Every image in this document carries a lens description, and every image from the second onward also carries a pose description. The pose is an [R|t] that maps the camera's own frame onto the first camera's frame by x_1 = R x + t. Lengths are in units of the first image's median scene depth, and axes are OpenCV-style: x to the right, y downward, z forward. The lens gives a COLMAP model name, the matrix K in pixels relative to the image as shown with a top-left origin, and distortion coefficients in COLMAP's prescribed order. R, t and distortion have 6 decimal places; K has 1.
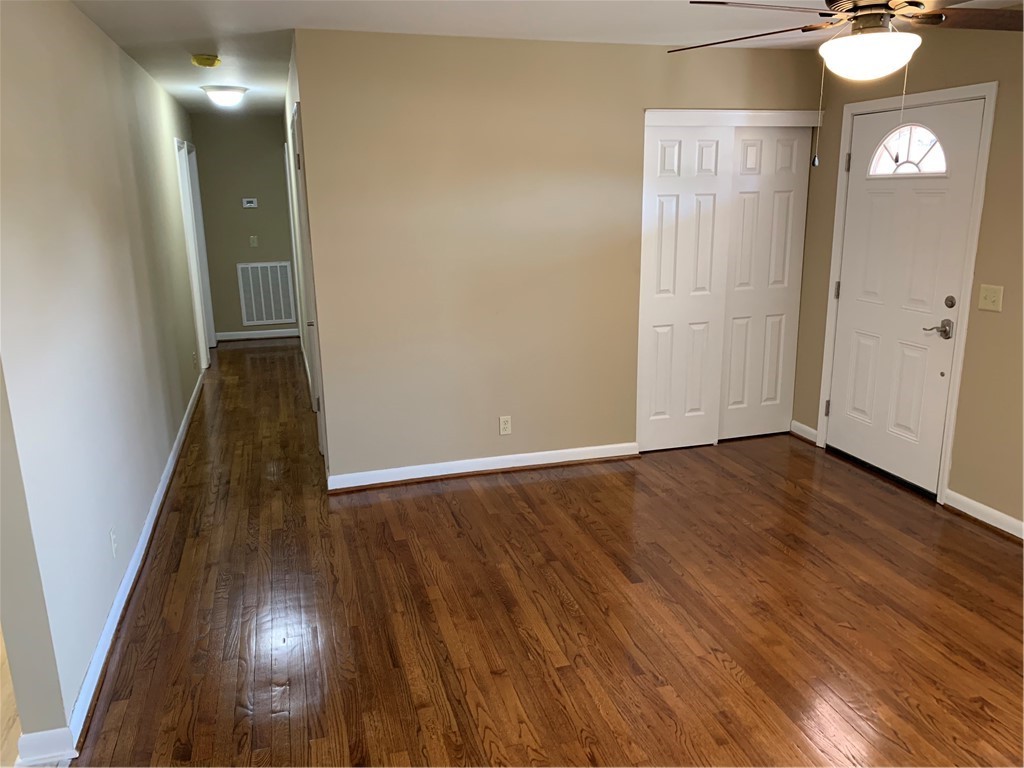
lens RADIAL K [[769.4, 0, 512.0], [0, 769.4, 384.0], [0, 0, 1]] dist [0.082606, -0.171604]
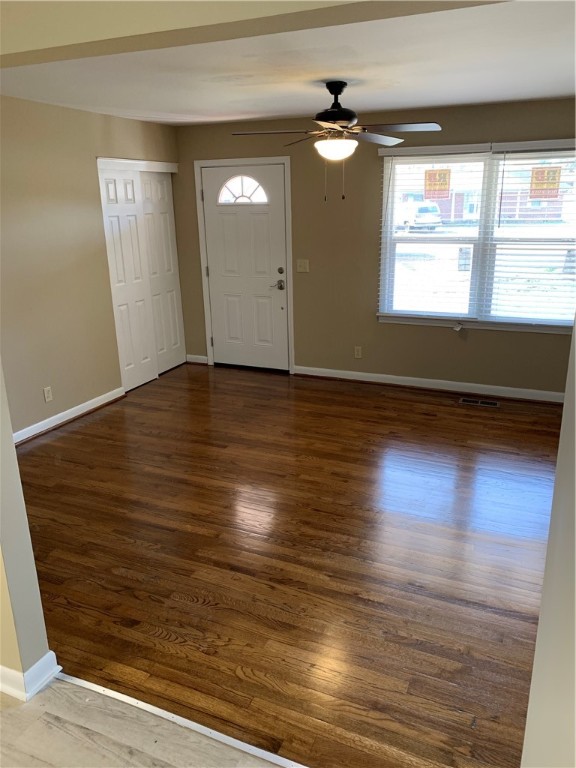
lens RADIAL K [[577.1, 0, 288.0], [0, 577.1, 384.0], [0, 0, 1]] dist [0.082606, -0.171604]
pose [[0.641504, -0.228546, 0.732284, -0.488831], [0.193040, 0.971964, 0.134241, -0.018379], [-0.742434, 0.055243, 0.667638, 0.030098]]
